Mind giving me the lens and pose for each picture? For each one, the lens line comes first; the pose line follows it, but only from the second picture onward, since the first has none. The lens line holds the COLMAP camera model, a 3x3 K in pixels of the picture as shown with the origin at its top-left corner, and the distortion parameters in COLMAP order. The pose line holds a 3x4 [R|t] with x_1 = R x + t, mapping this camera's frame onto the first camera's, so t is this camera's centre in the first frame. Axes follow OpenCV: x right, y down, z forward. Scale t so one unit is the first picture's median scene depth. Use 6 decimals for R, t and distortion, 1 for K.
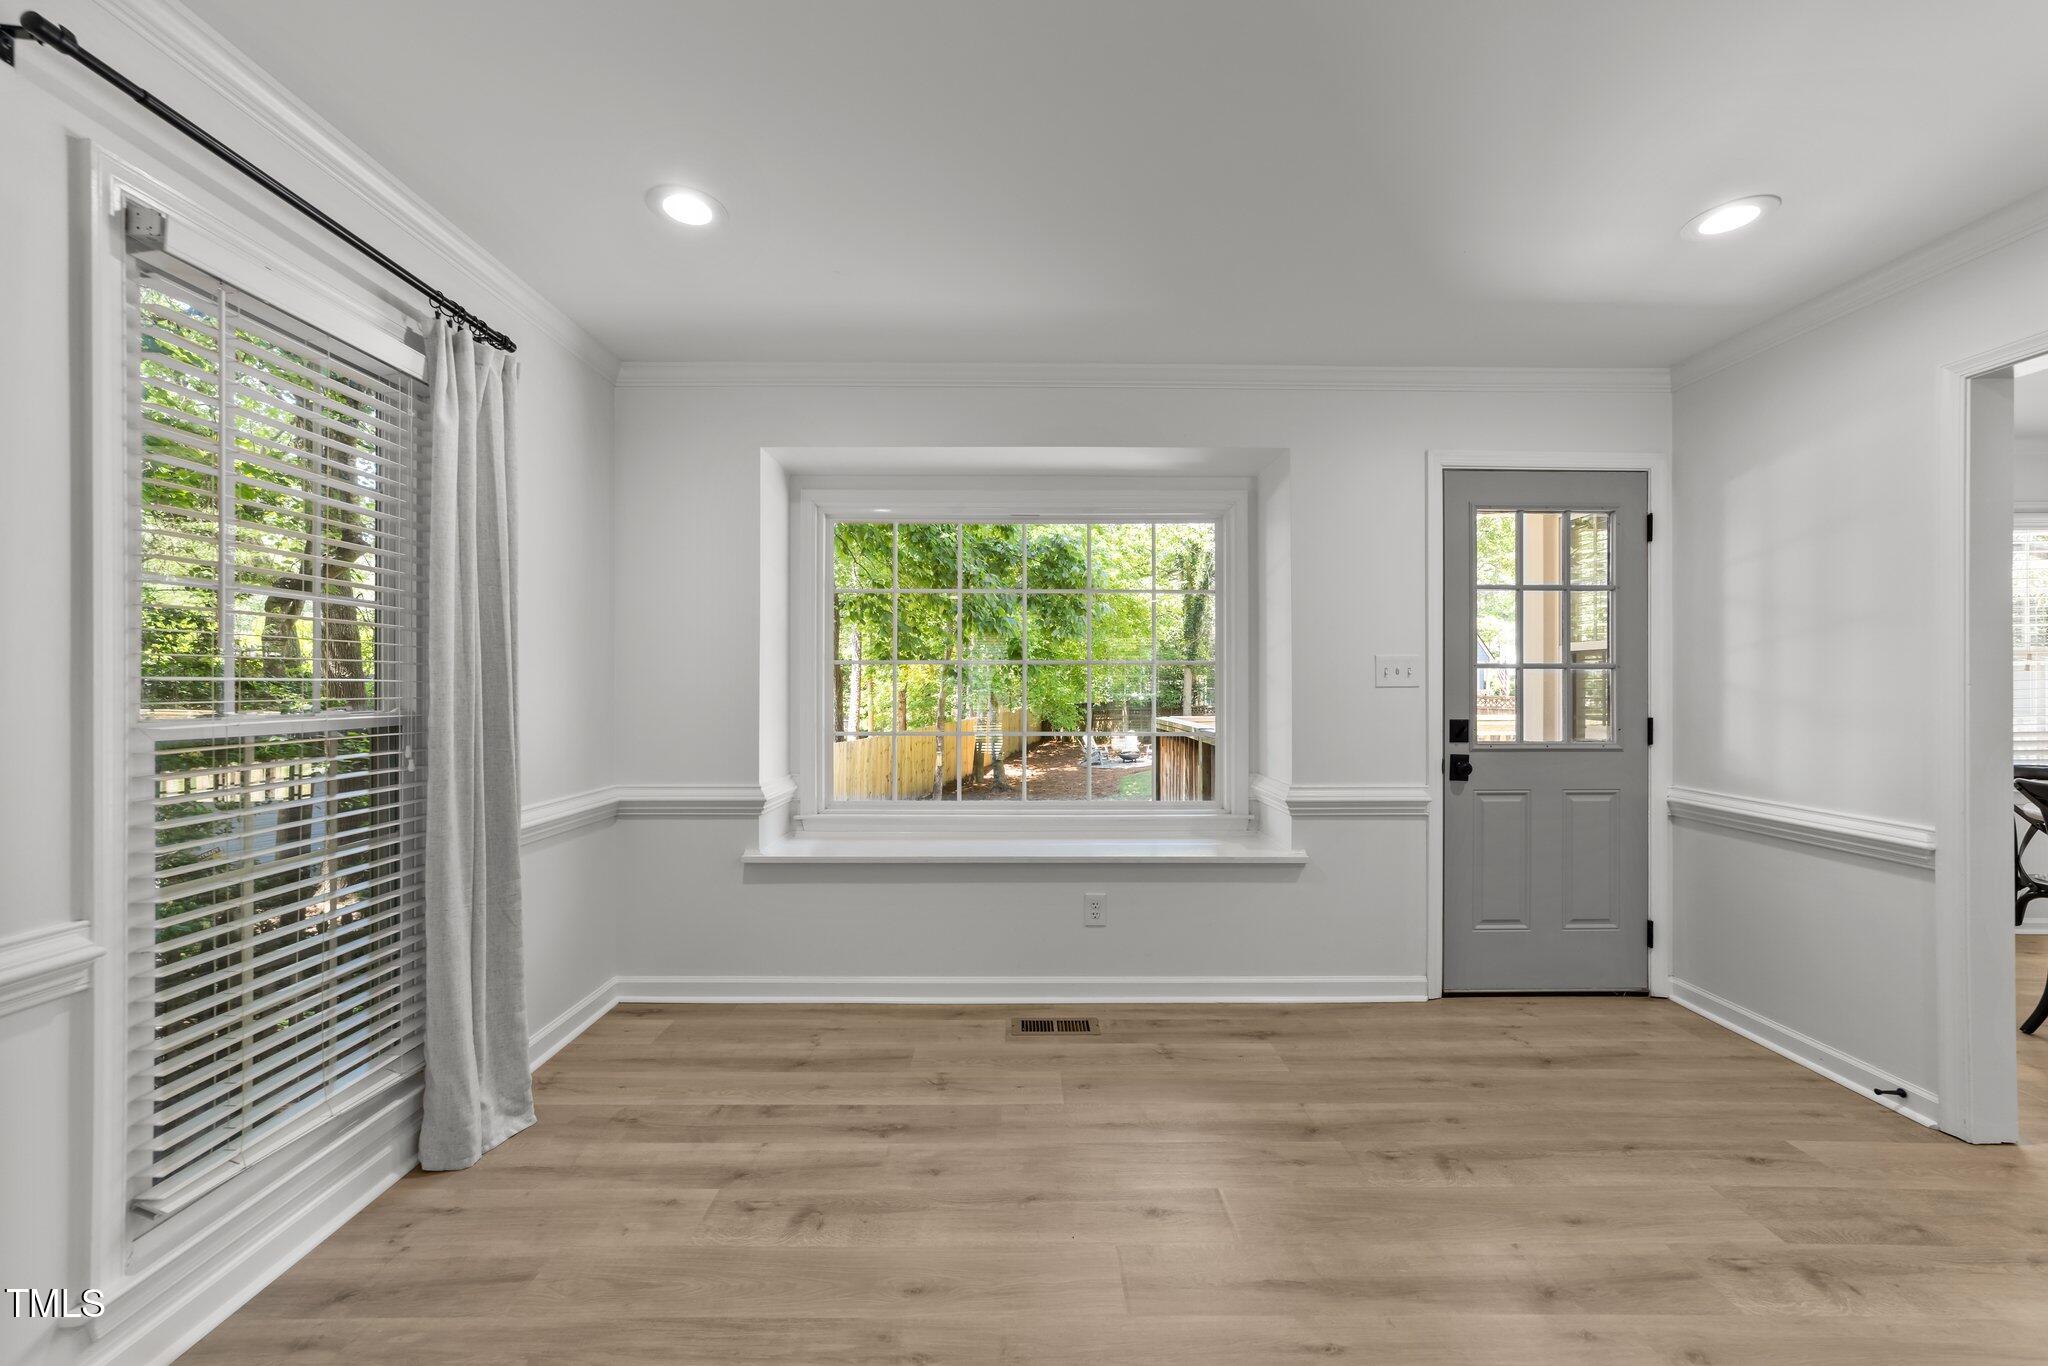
lens RADIAL K [[785.5, 0, 1018.6], [0, 785.5, 684.0], [0, 0, 1]] dist [-0.014037, 0.006050]
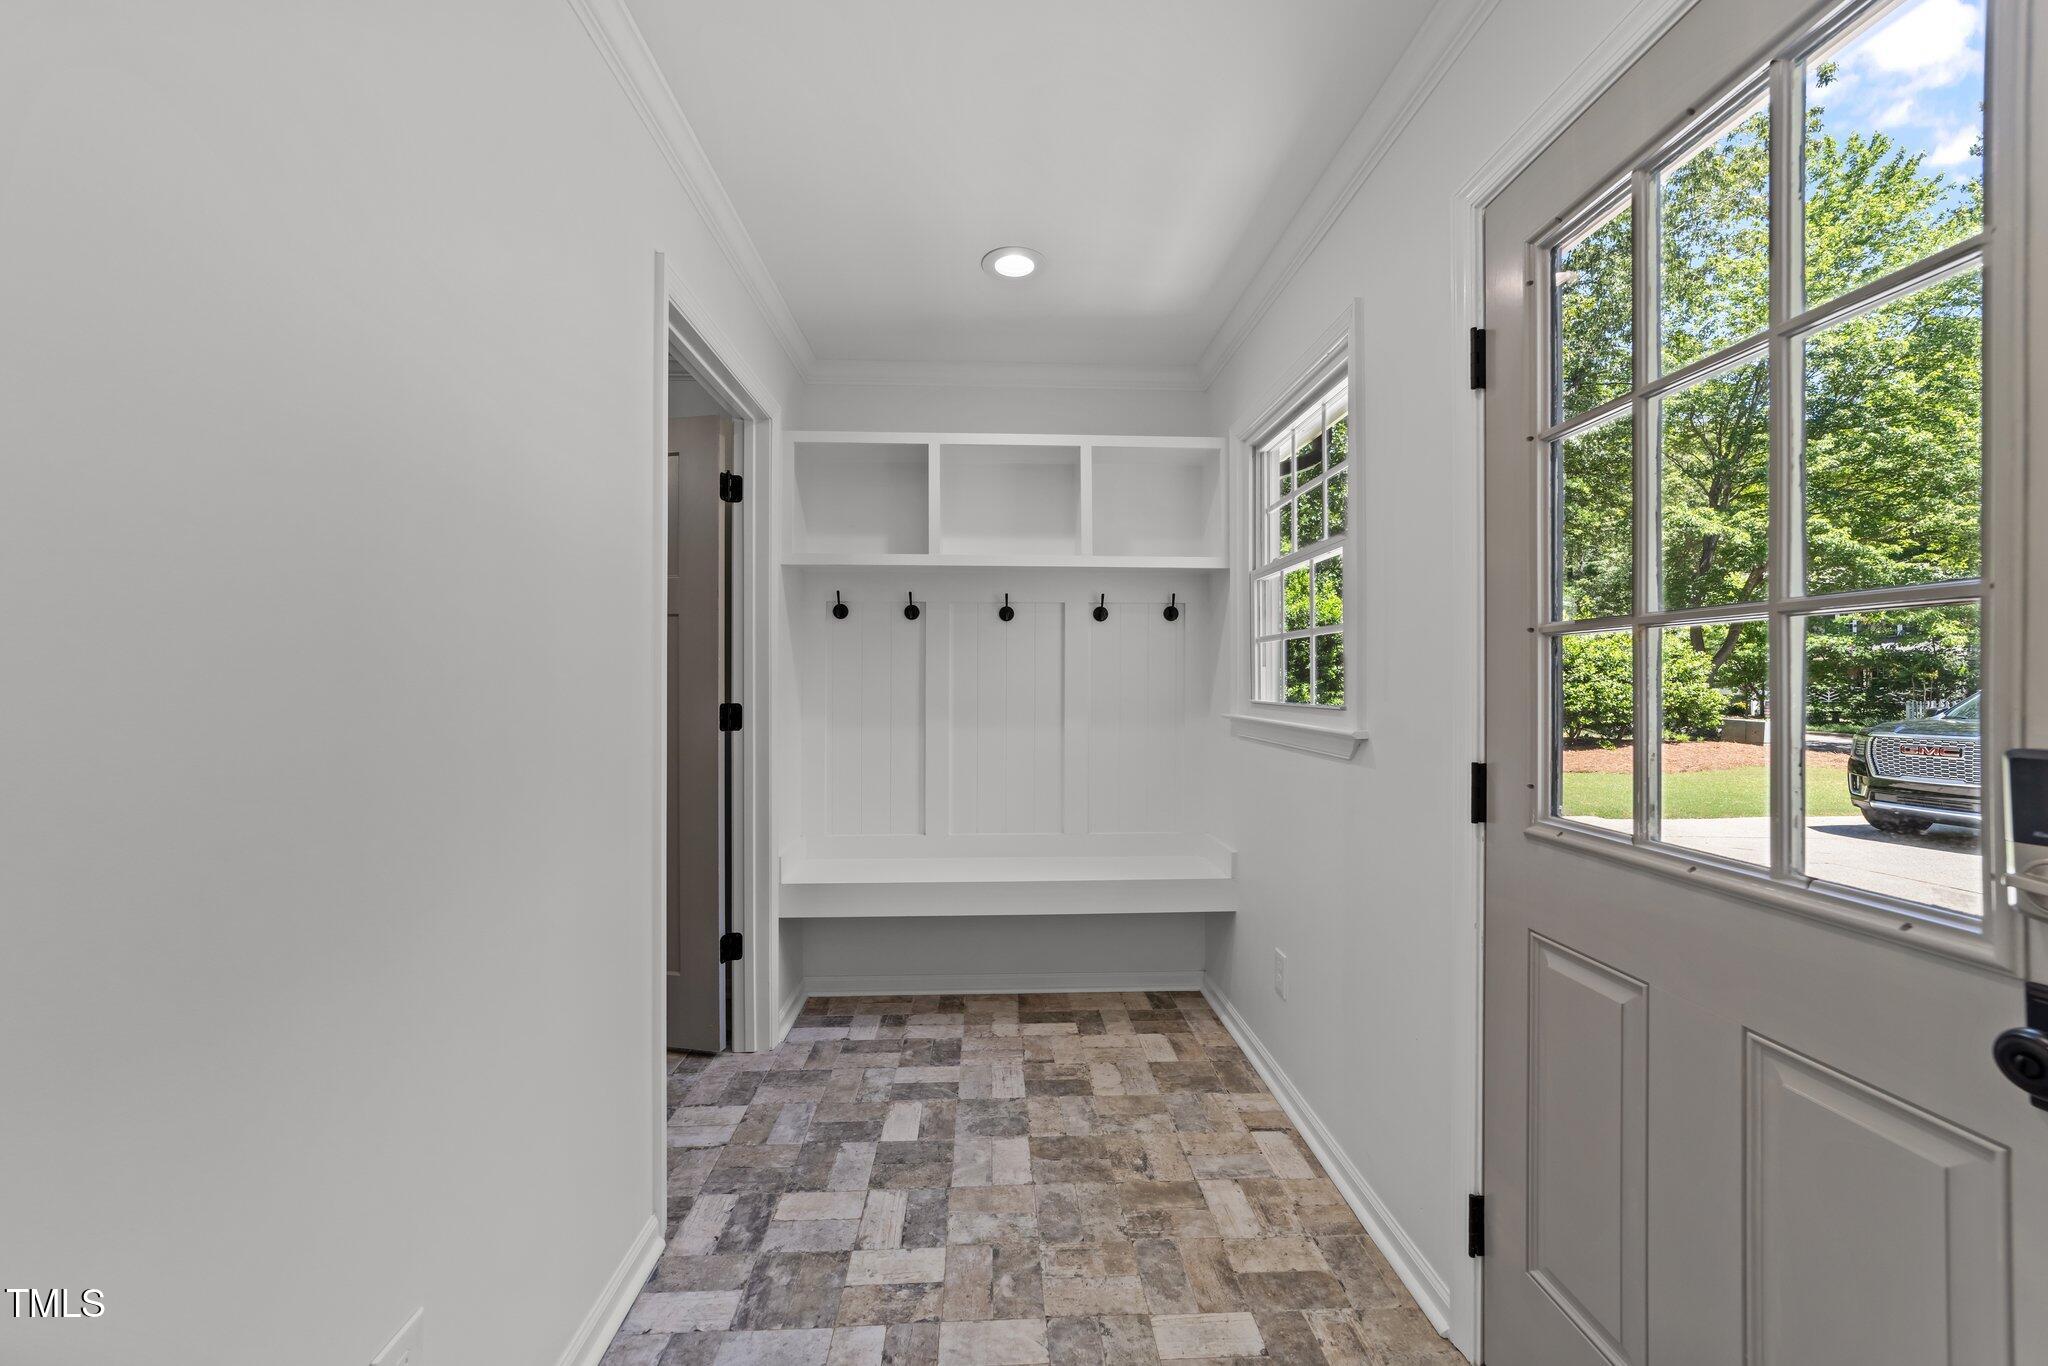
lens RADIAL K [[785.5, 0, 1028.1], [0, 785.5, 678.4], [0, 0, 1]] dist [-0.014037, 0.006050]
pose [[0.041262, -0.002630, -0.999145, 0.990952], [-0.007098, 0.999971, -0.002925, 0.003009], [0.999123, 0.007213, 0.041242, 0.719857]]
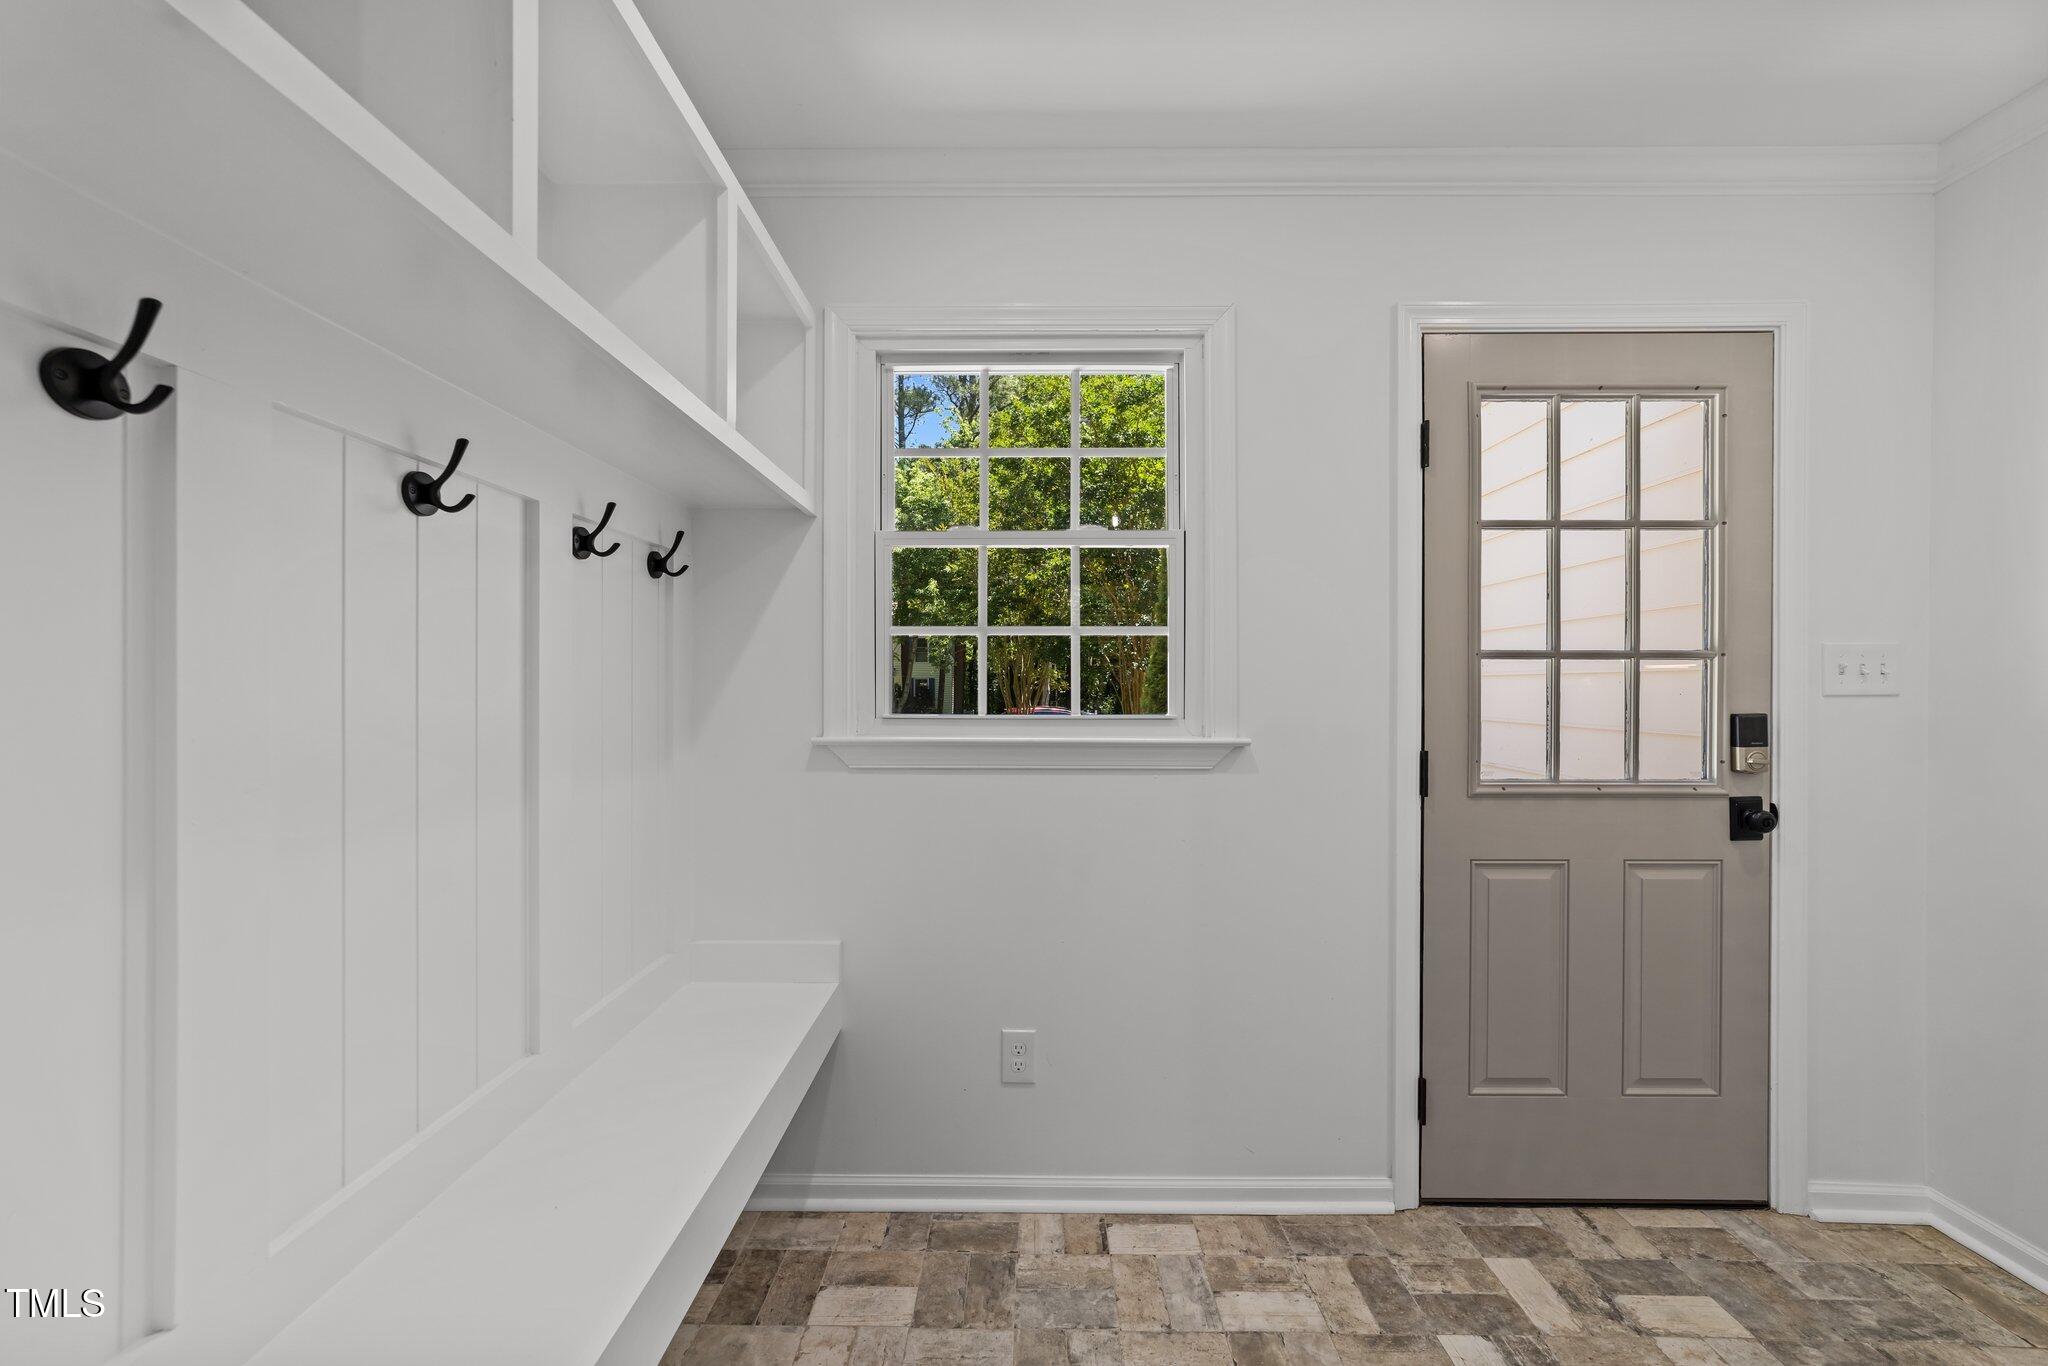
lens RADIAL K [[785.5, 0, 1023.0], [0, 785.5, 685.3], [0, 0, 1]] dist [-0.014037, 0.006050]
pose [[0.999826, 0.003639, -0.018322, 0.245902], [-0.003629, 0.999993, 0.000580, 0.000254], [0.018324, -0.000513, 0.999832, 0.393715]]
